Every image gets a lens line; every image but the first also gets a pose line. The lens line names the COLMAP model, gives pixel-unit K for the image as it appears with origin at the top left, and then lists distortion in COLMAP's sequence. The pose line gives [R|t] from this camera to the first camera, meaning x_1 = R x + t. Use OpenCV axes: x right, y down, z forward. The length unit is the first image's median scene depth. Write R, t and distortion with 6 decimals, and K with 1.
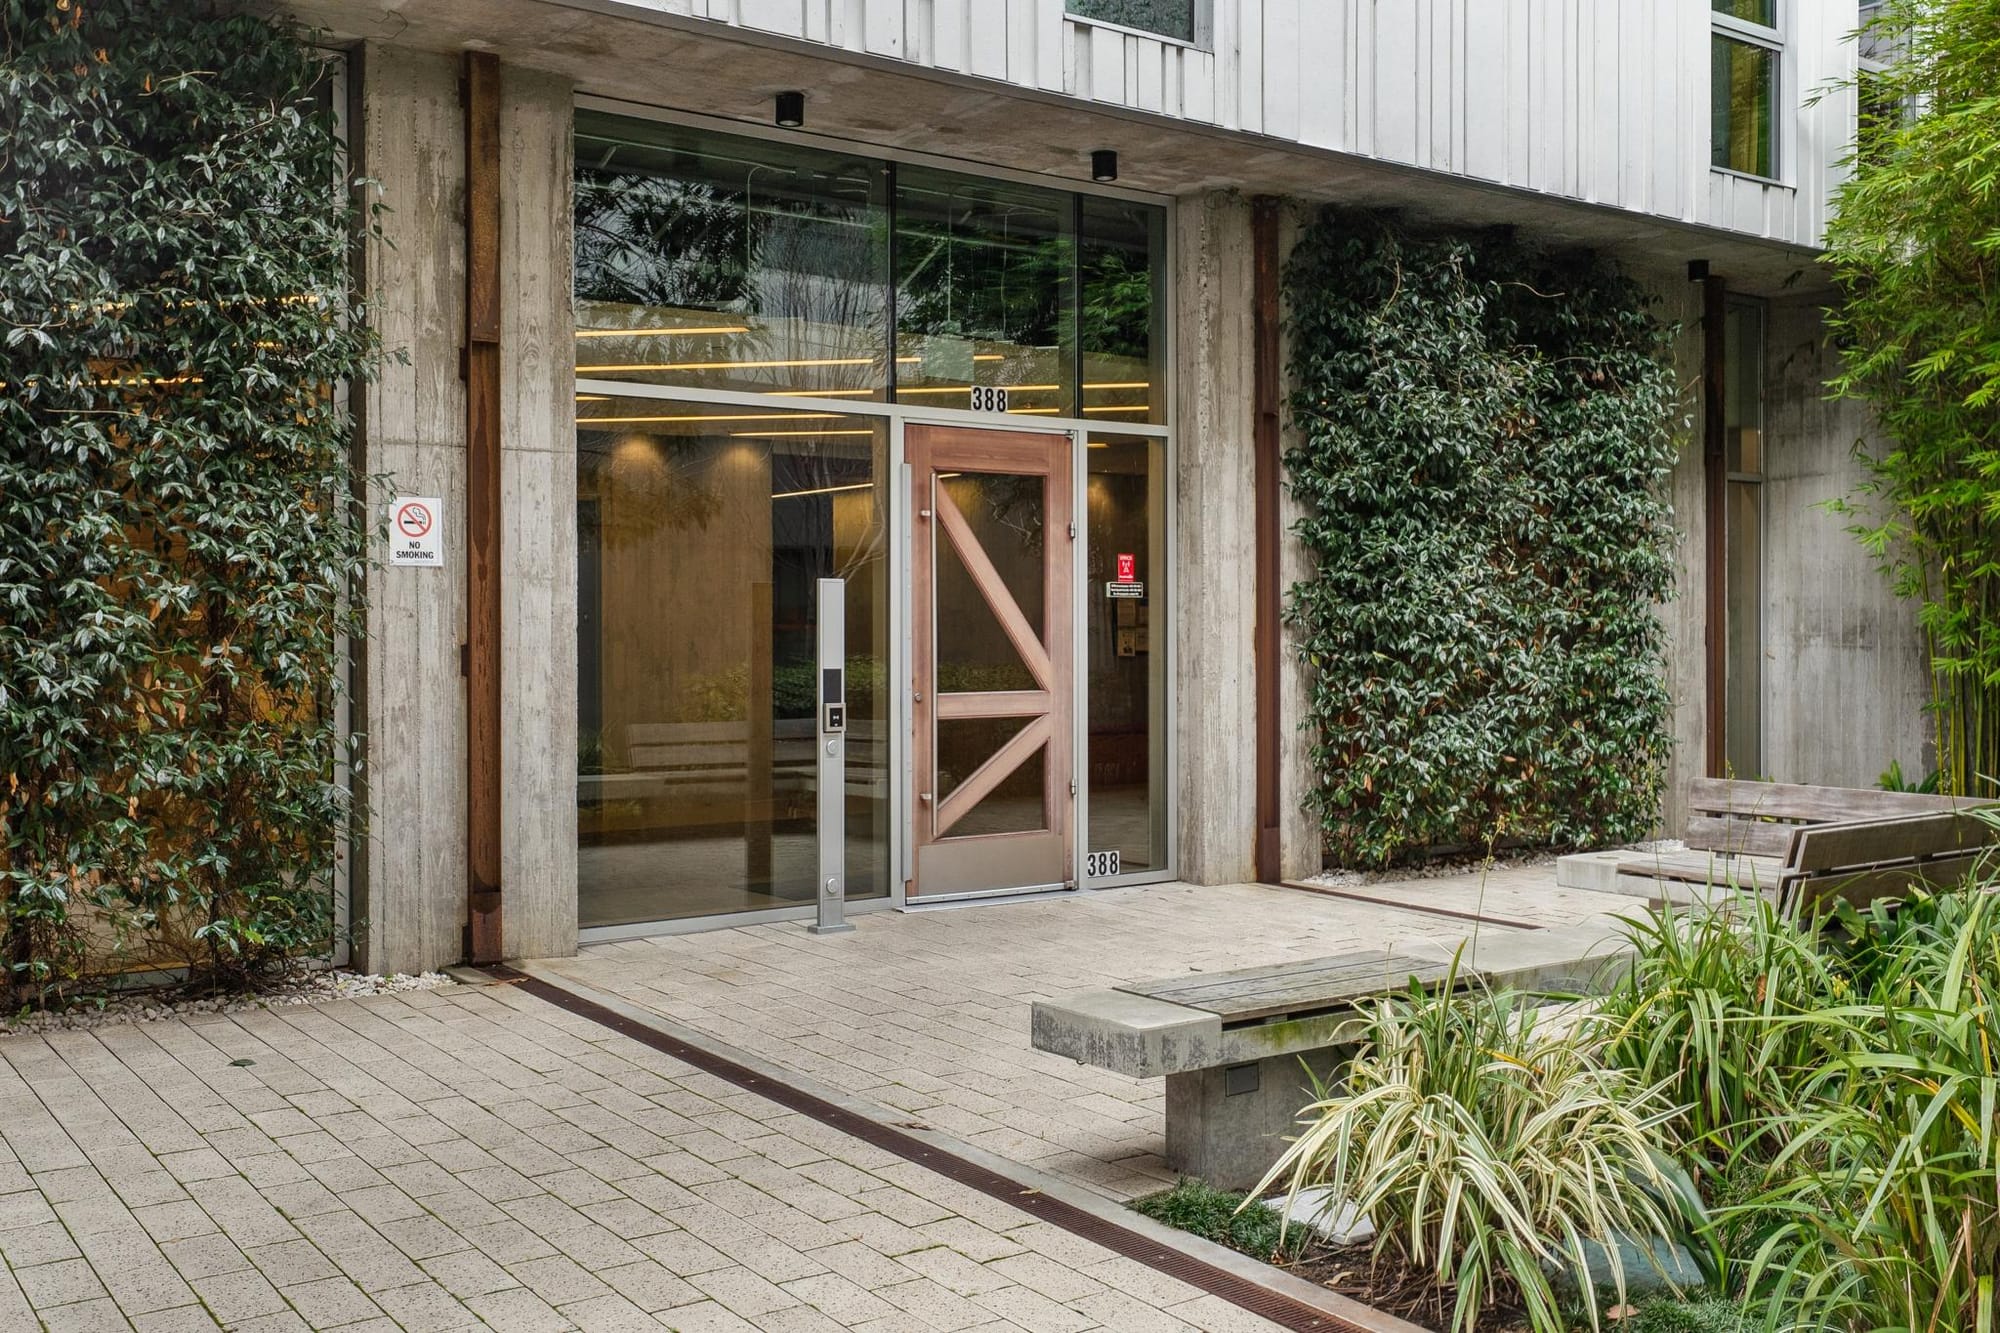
lens RADIAL K [[1899.4, 0, 996.0], [0, 1899.4, 638.9], [0, 0, 1]] dist [0.007461, -0.003101]
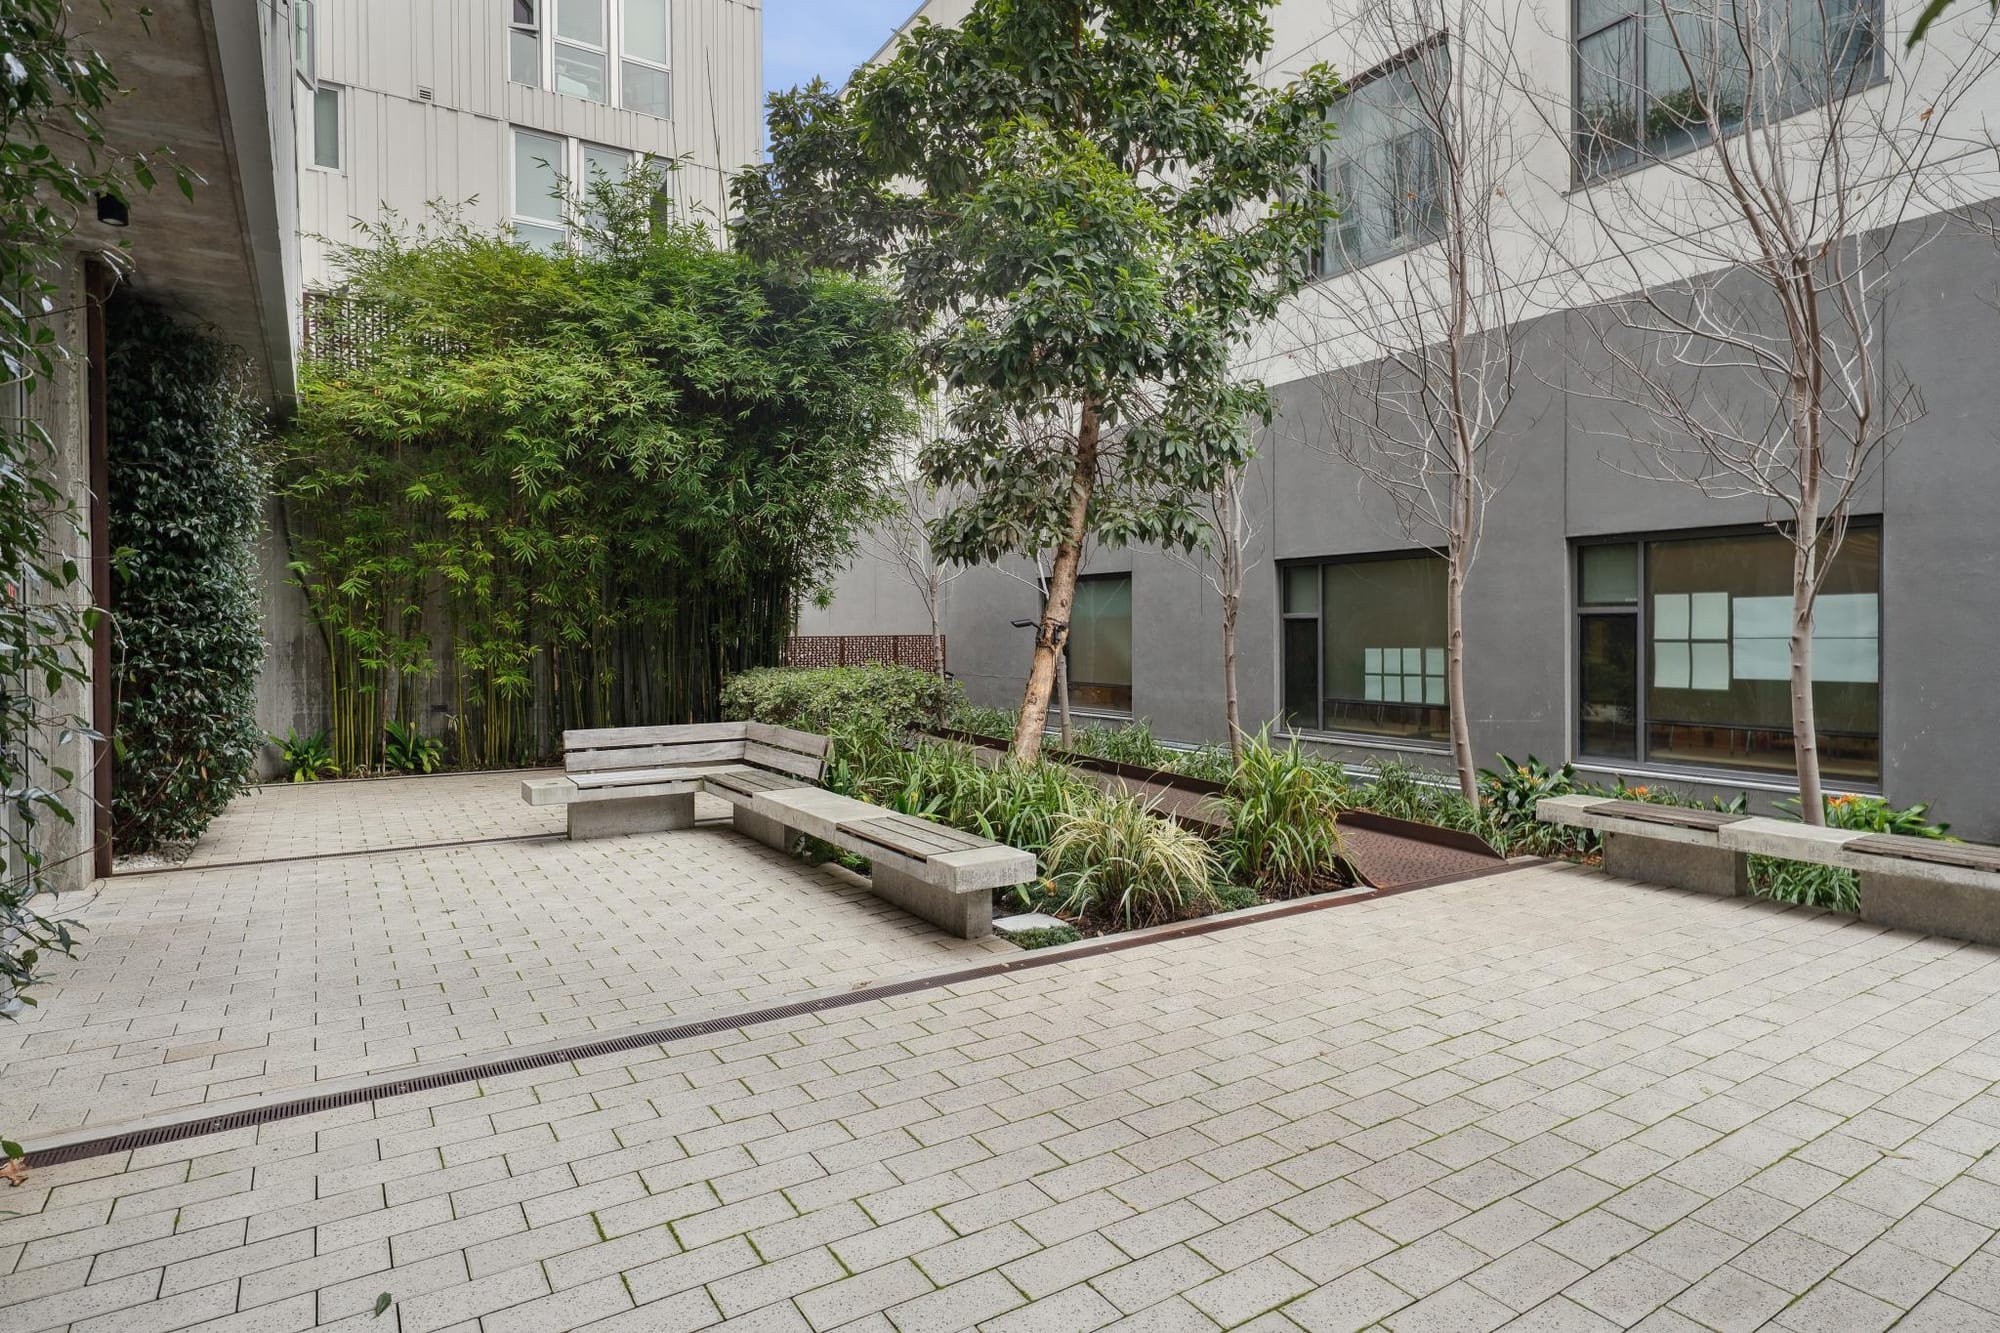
lens RADIAL K [[1039.6, 0, 987.6], [0, 1039.6, 636.7], [0, 0, 1]] dist [0.004013, 0.001240]
pose [[0.055279, -0.005870, 0.998454, -0.455403], [0.010857, 0.999927, 0.005278, -0.011190], [-0.998412, 0.010548, 0.055339, 0.454102]]
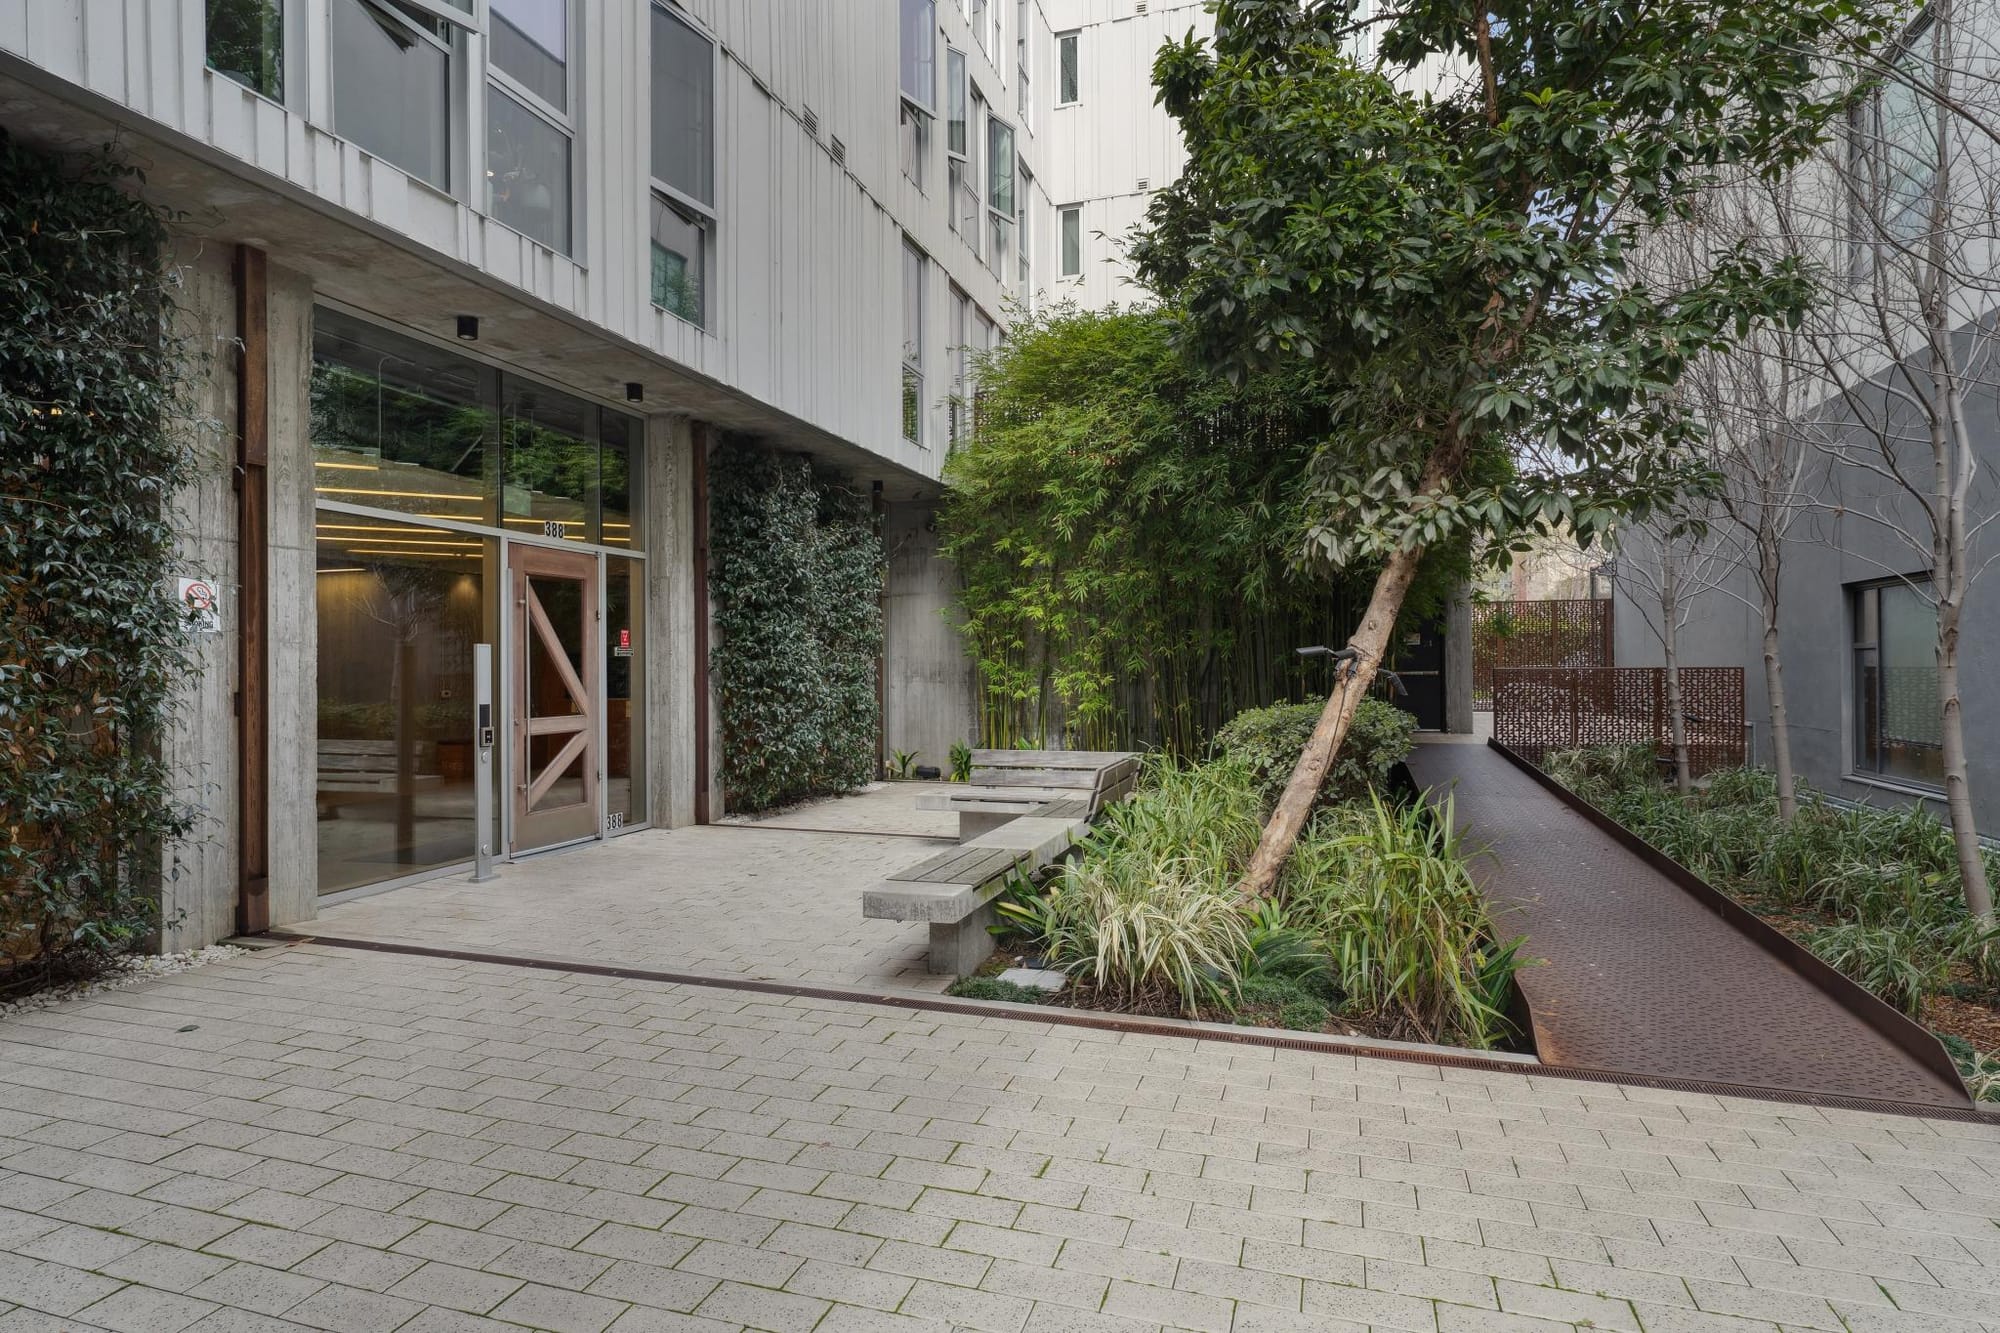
lens RADIAL K [[1094.4, 0, 1000.0], [0, 1094.4, 666.5], [0, 0, 1]] dist [0.000057, -0.000041]
pose [[0.797054, -0.002644, 0.603902, -0.242130], [0.008456, 0.999941, -0.006783, -0.004080], [-0.603849, 0.010513, 0.797029, 0.058485]]
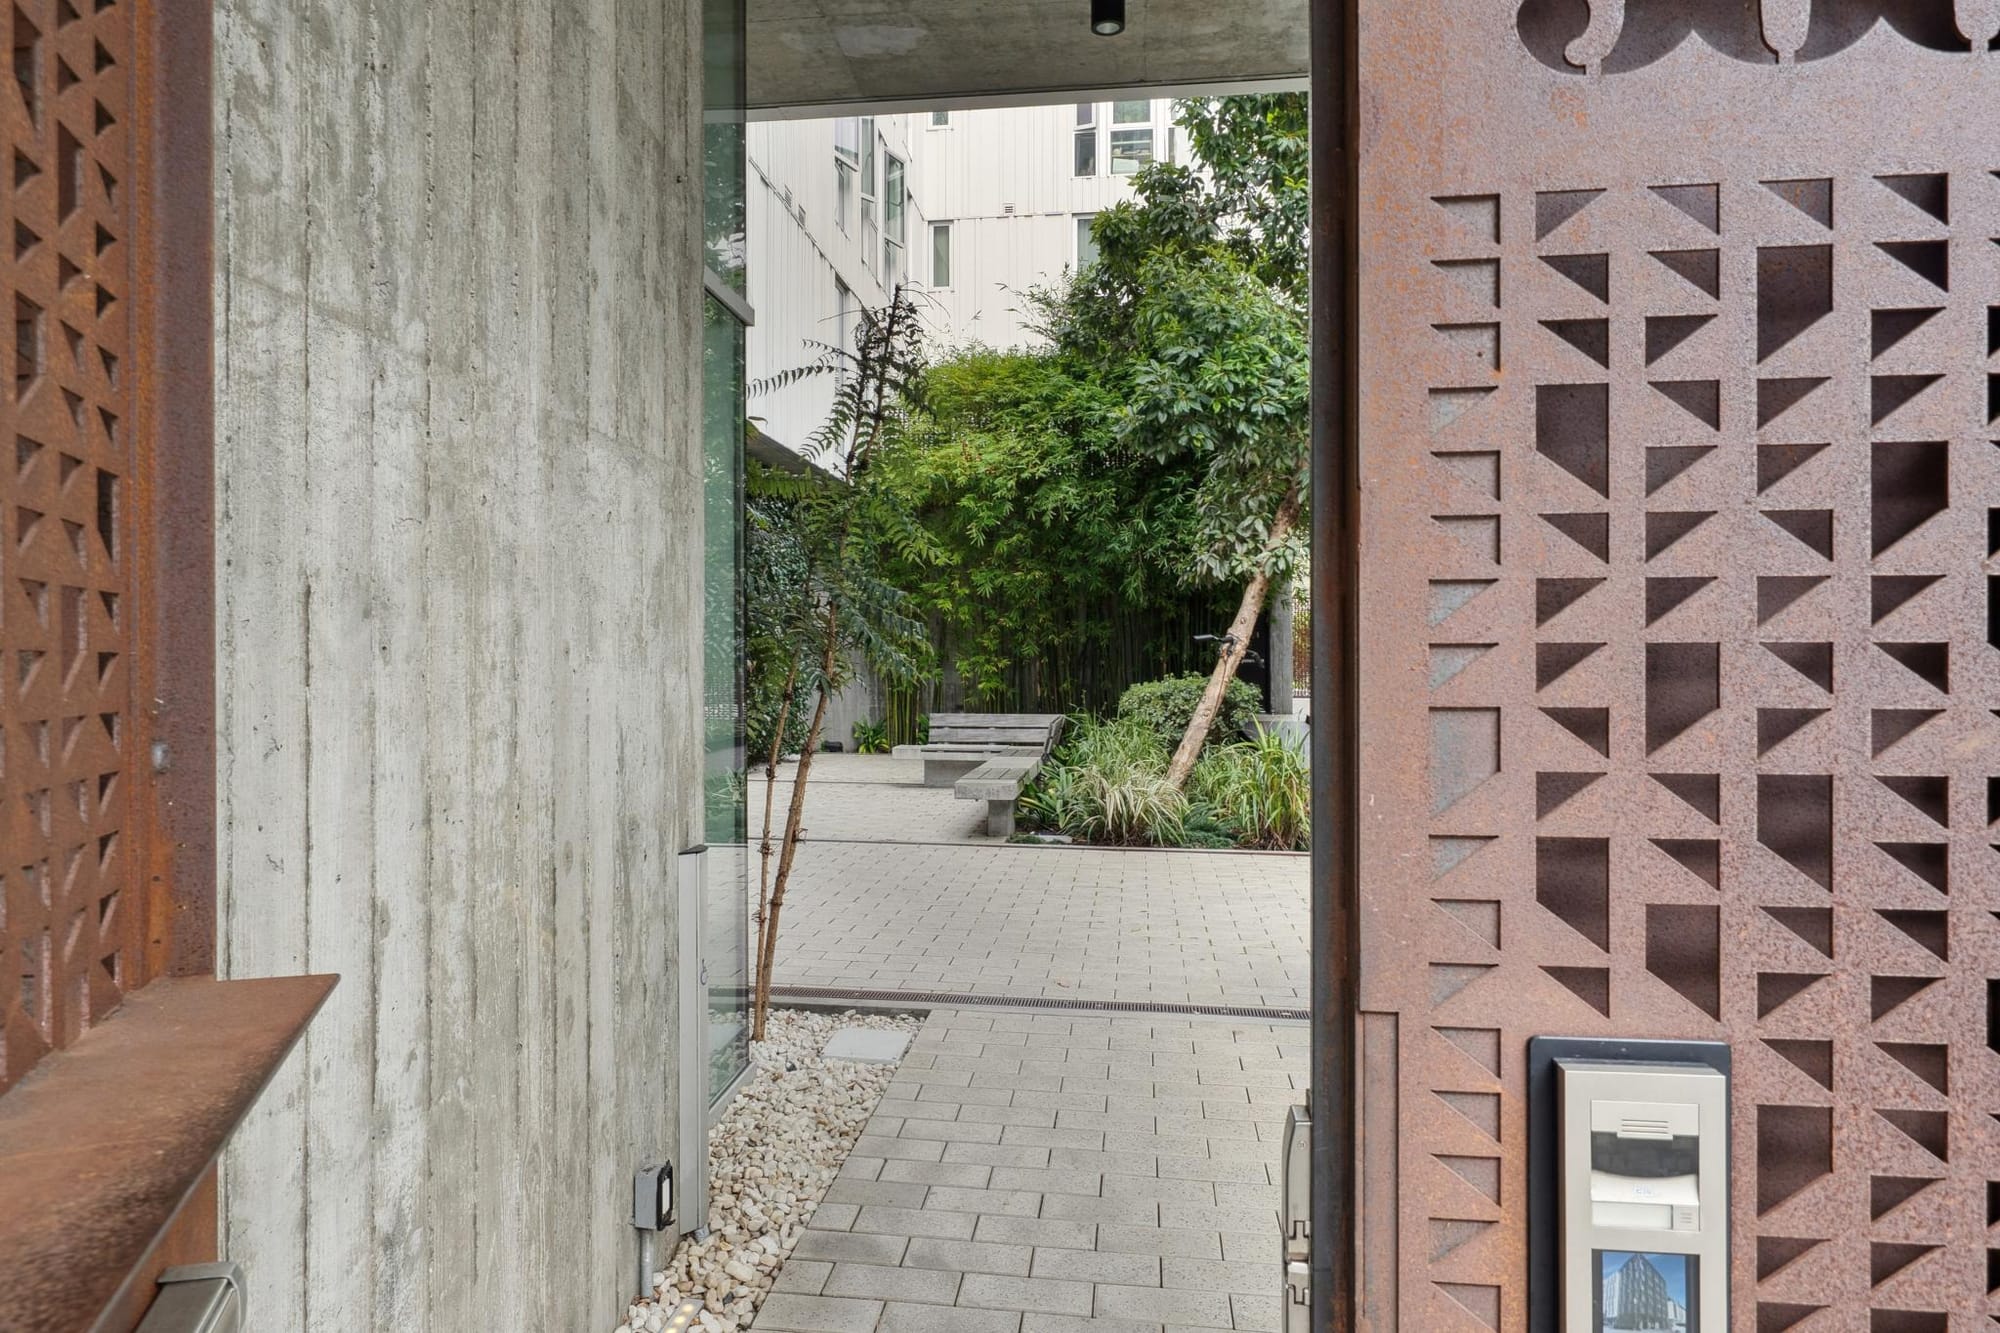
lens RADIAL K [[1261.2, 0, 1000.0], [0, 1261.2, 666.5], [0, 0, 1]] dist [-0.002542, 0.000232]
pose [[0.669778, -0.002819, 0.742556, -0.656513], [0.004404, 0.999990, -0.000176, 0.008955], [-0.742549, 0.003388, 0.669783, -0.151300]]
